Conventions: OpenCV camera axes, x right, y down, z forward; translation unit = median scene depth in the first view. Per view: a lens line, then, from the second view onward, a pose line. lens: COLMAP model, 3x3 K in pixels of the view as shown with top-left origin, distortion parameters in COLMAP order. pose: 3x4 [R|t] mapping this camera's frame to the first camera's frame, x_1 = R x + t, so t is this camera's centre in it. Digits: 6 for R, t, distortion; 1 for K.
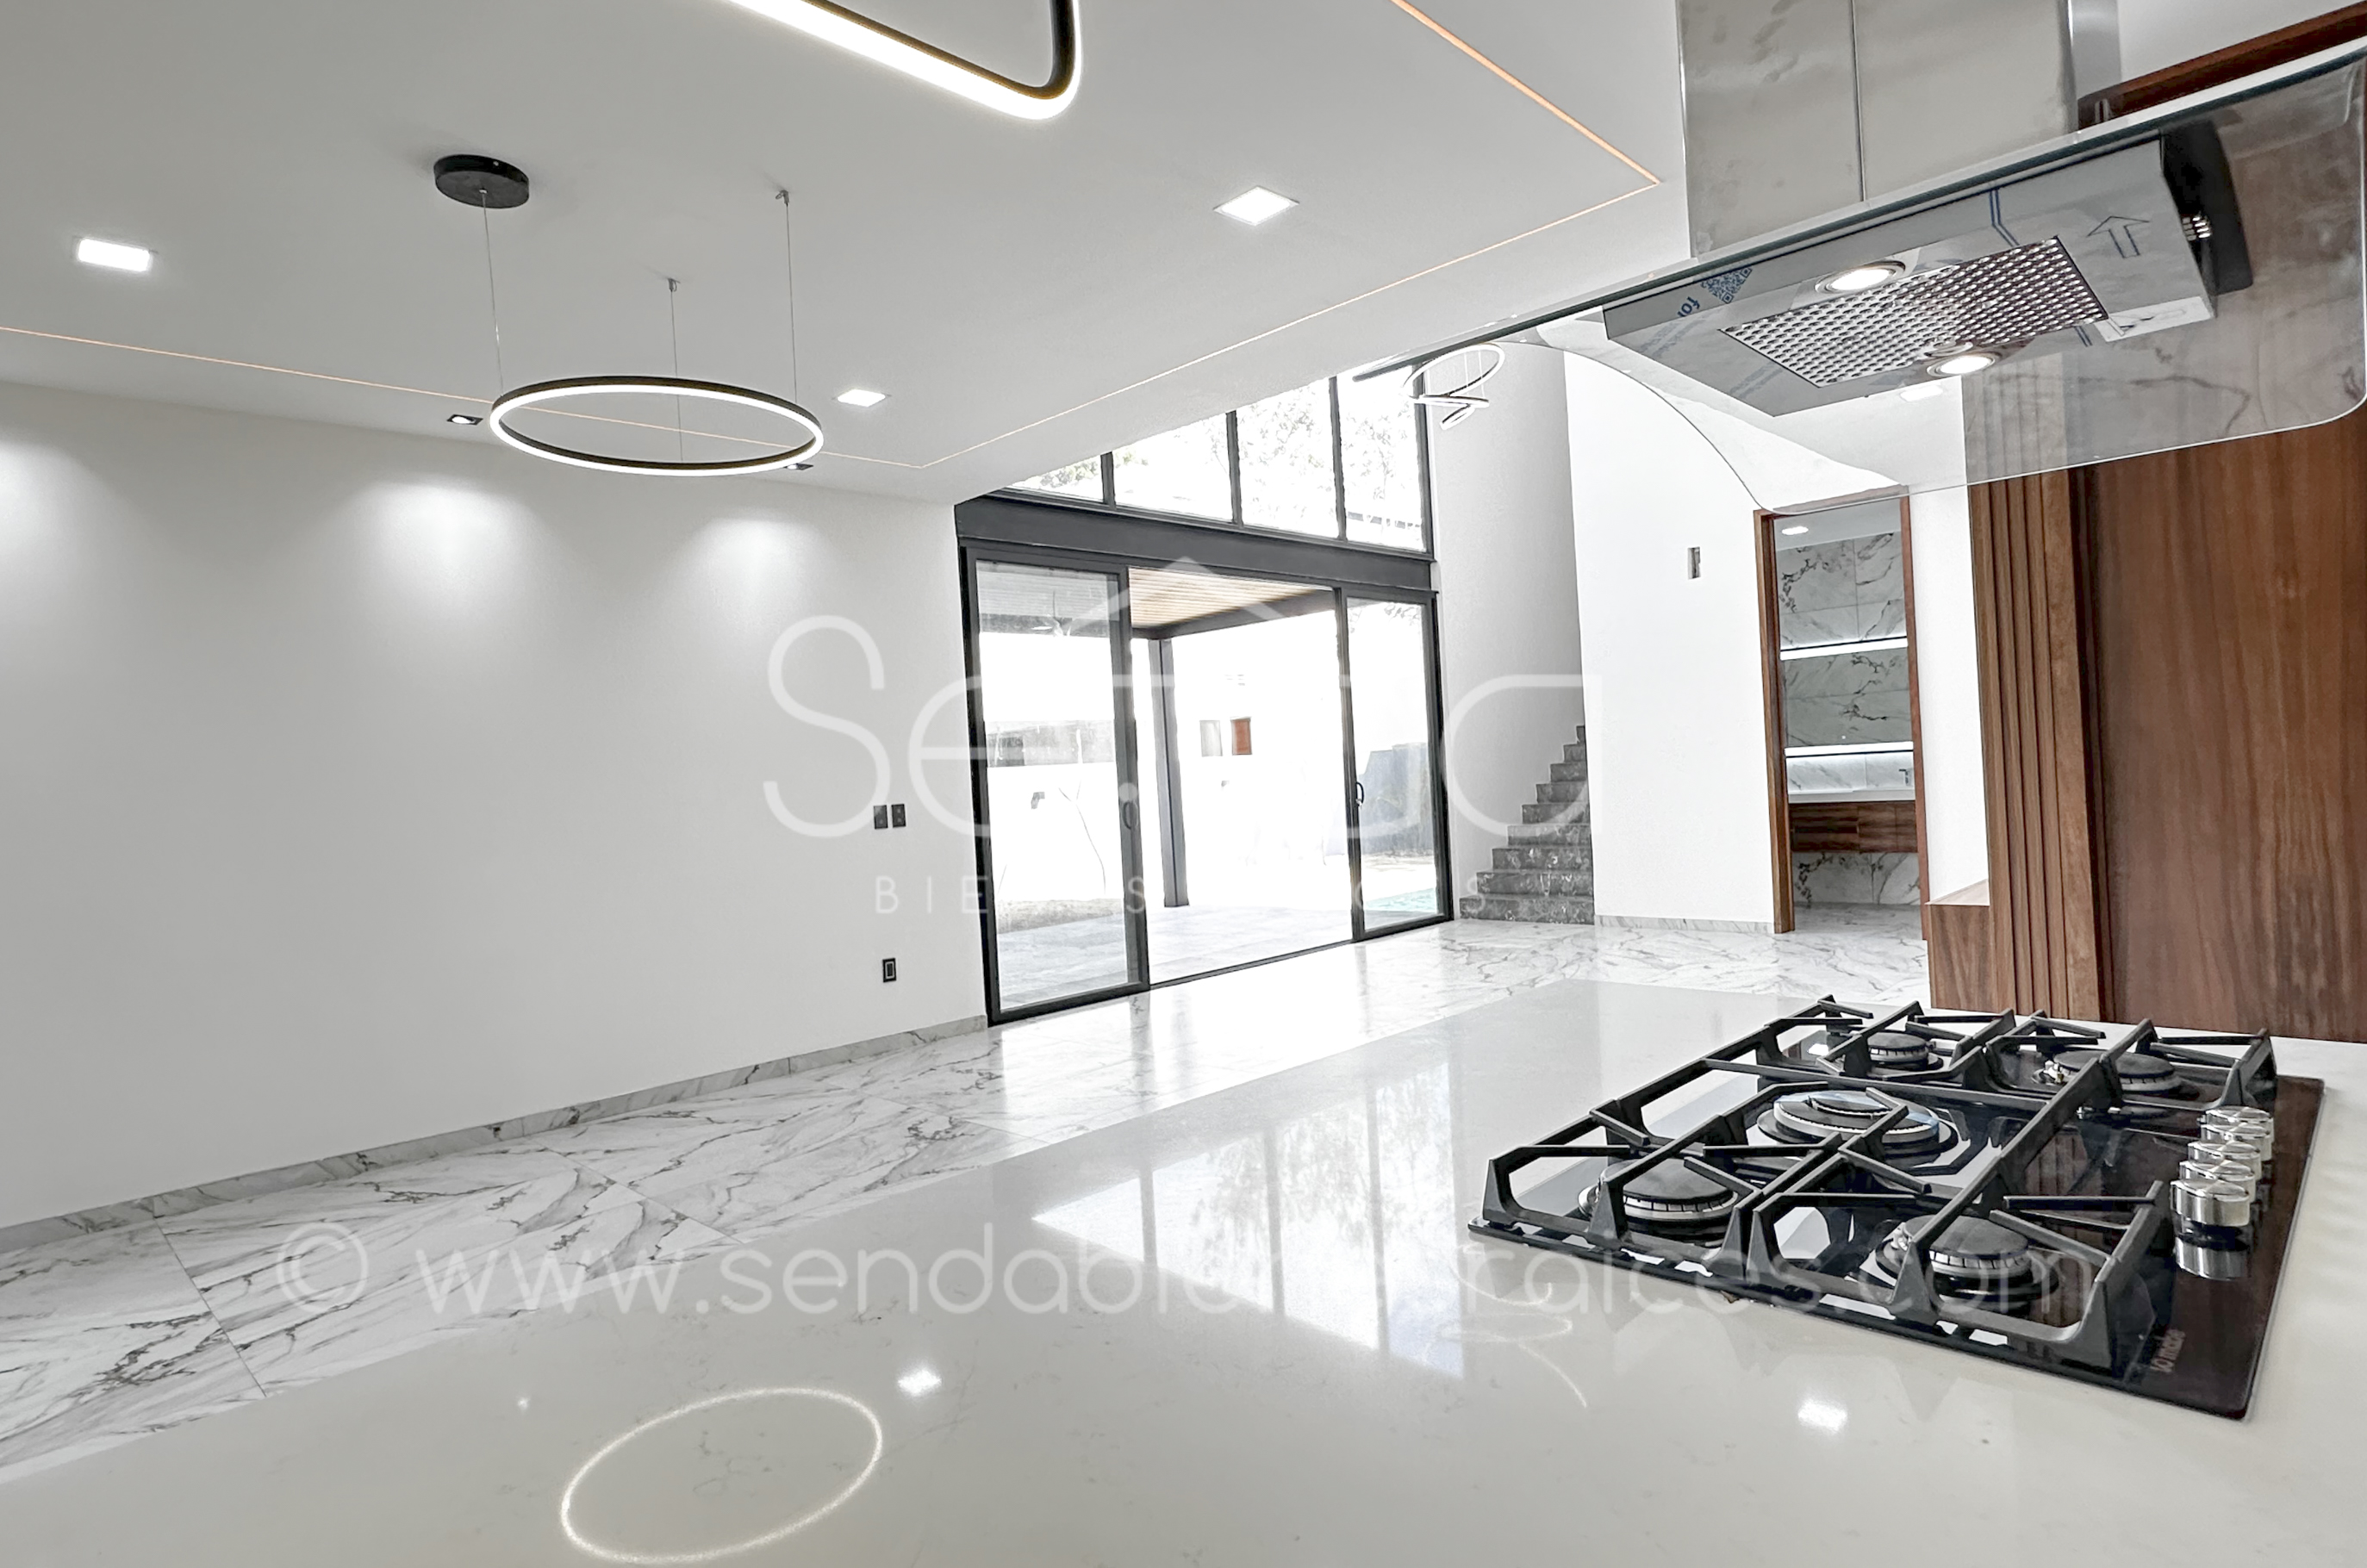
lens RADIAL K [[1249.7, 0, 1183.5], [0, 1249.7, 784.0], [0, 0, 1]] dist [-0.002509, -0.001066]
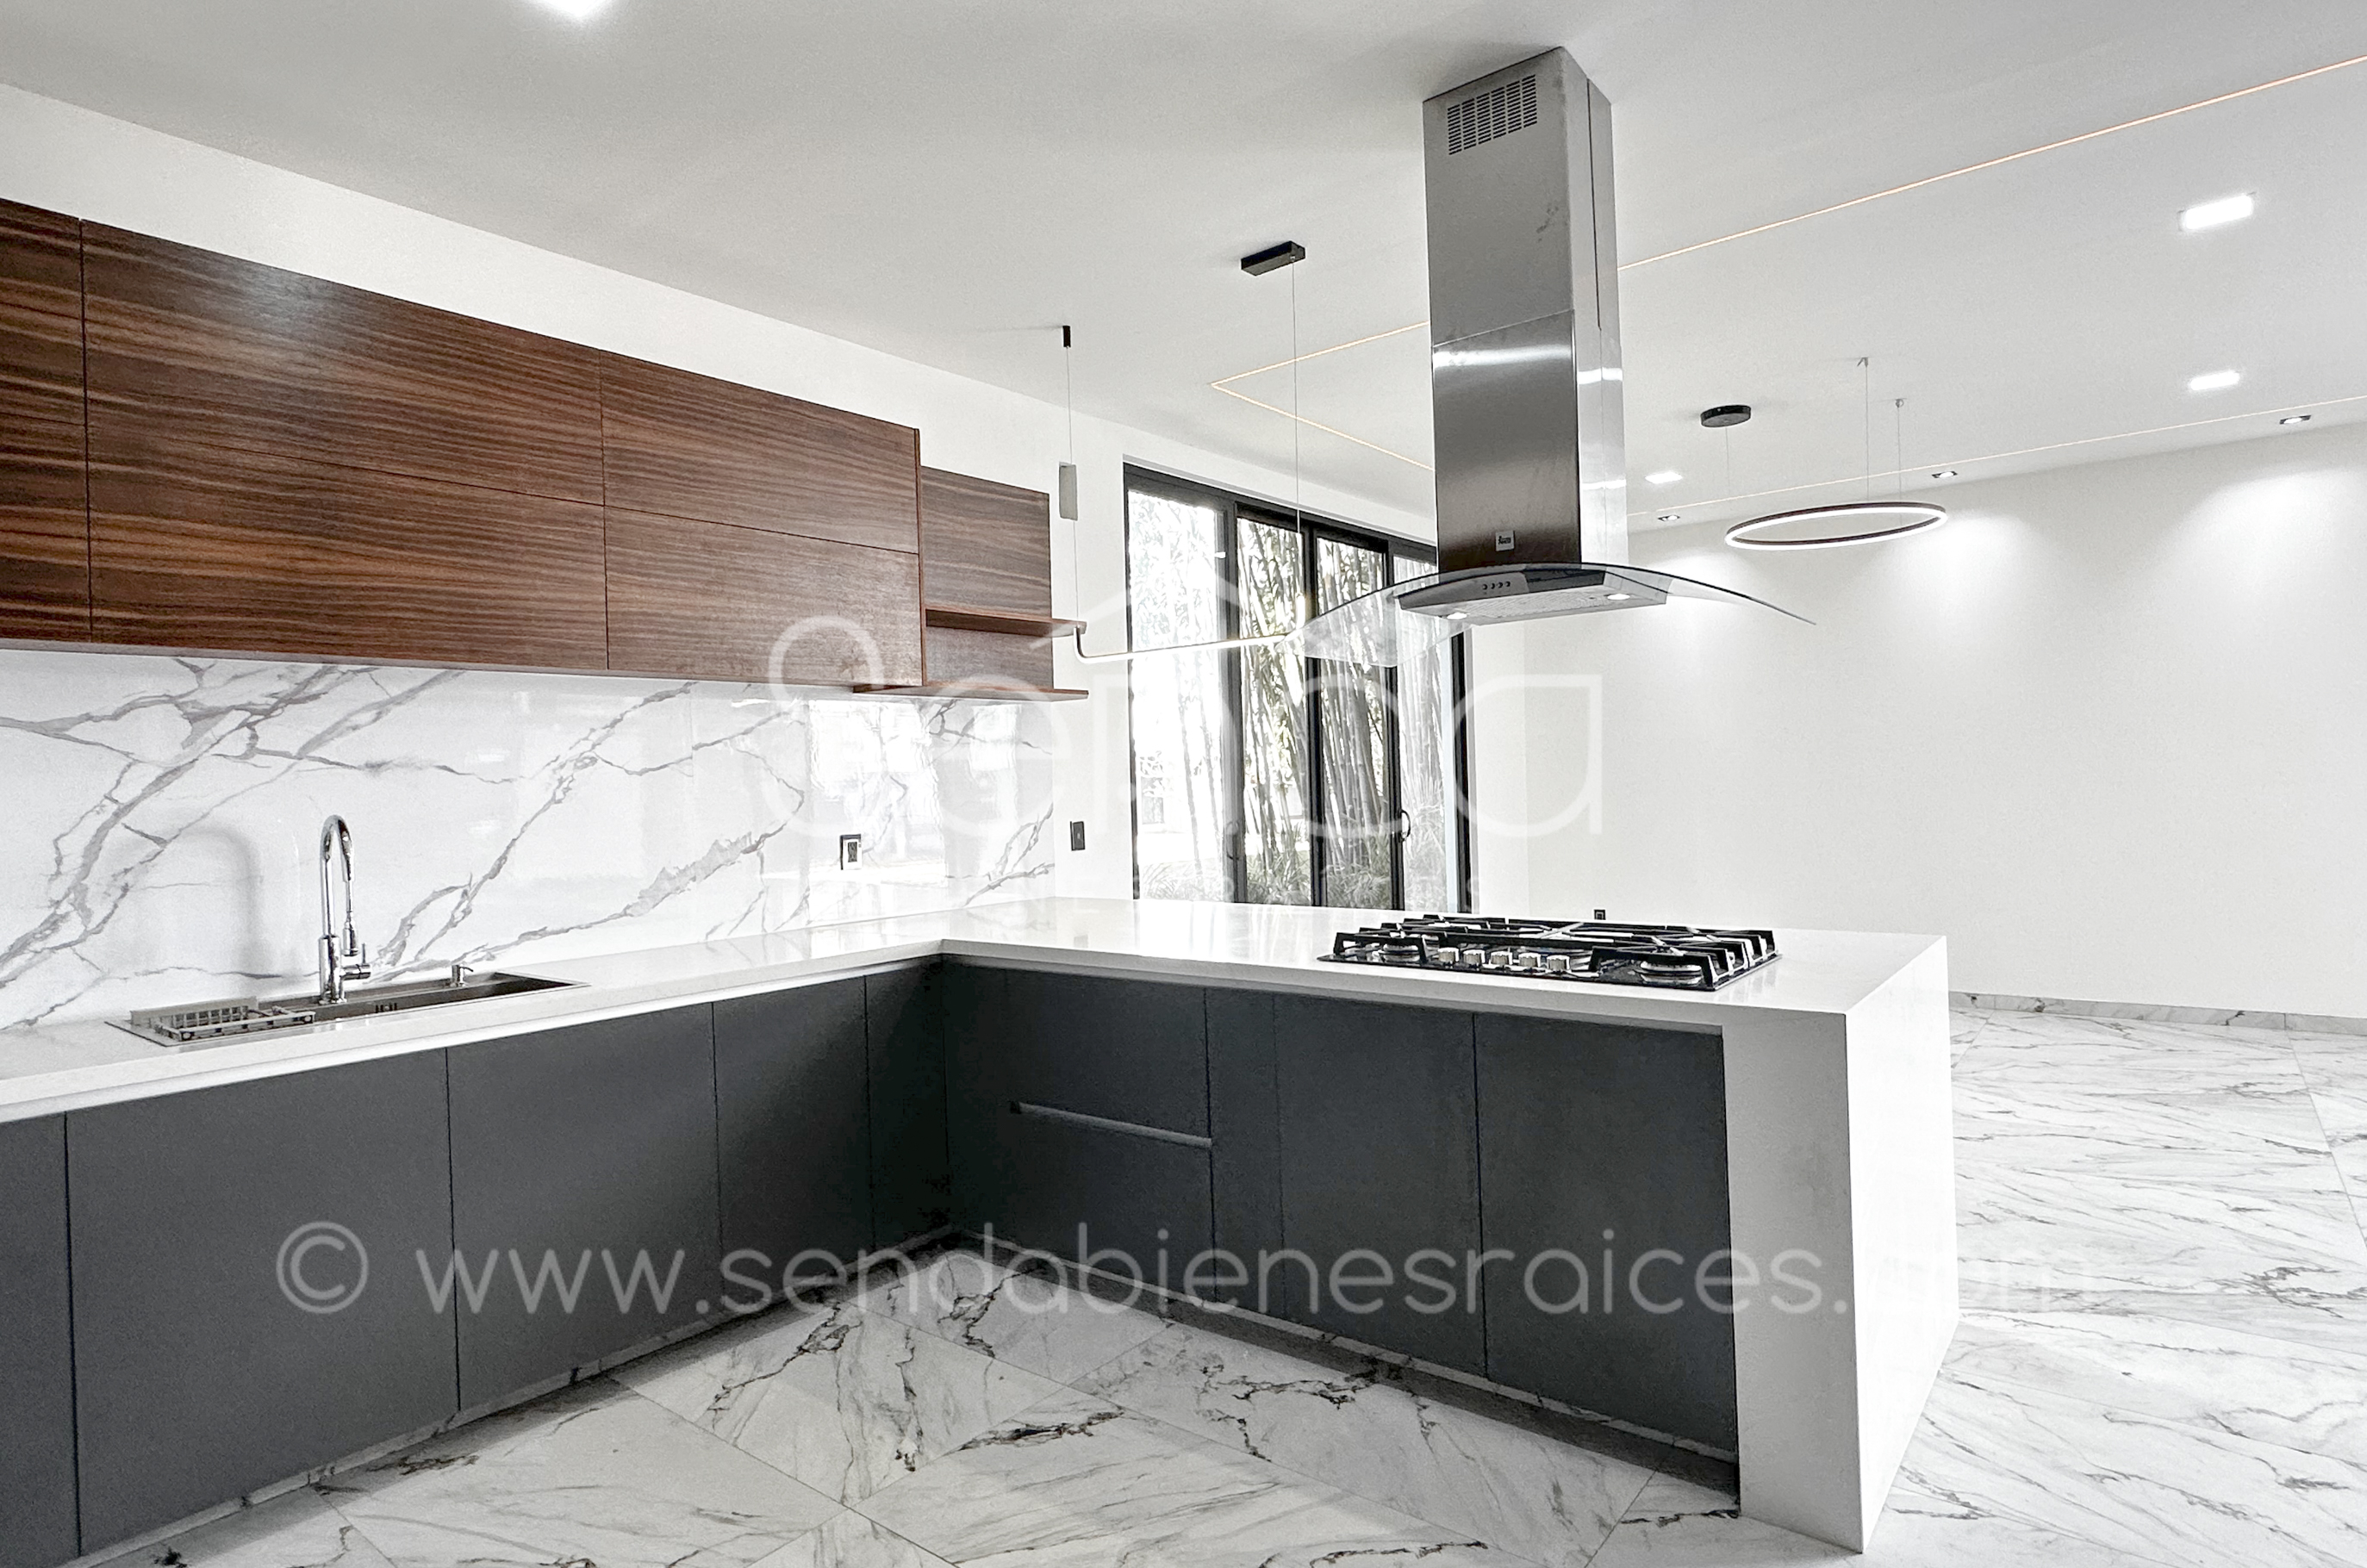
lens RADIAL K [[1249.7, 0, 1183.5], [0, 1249.7, 784.0], [0, 0, 1]] dist [-0.002509, -0.001066]
pose [[0.113416, 0.048646, -0.992356, 0.433884], [0.012283, 0.998656, 0.050359, -0.020811], [0.993472, -0.017901, 0.112666, 0.004771]]
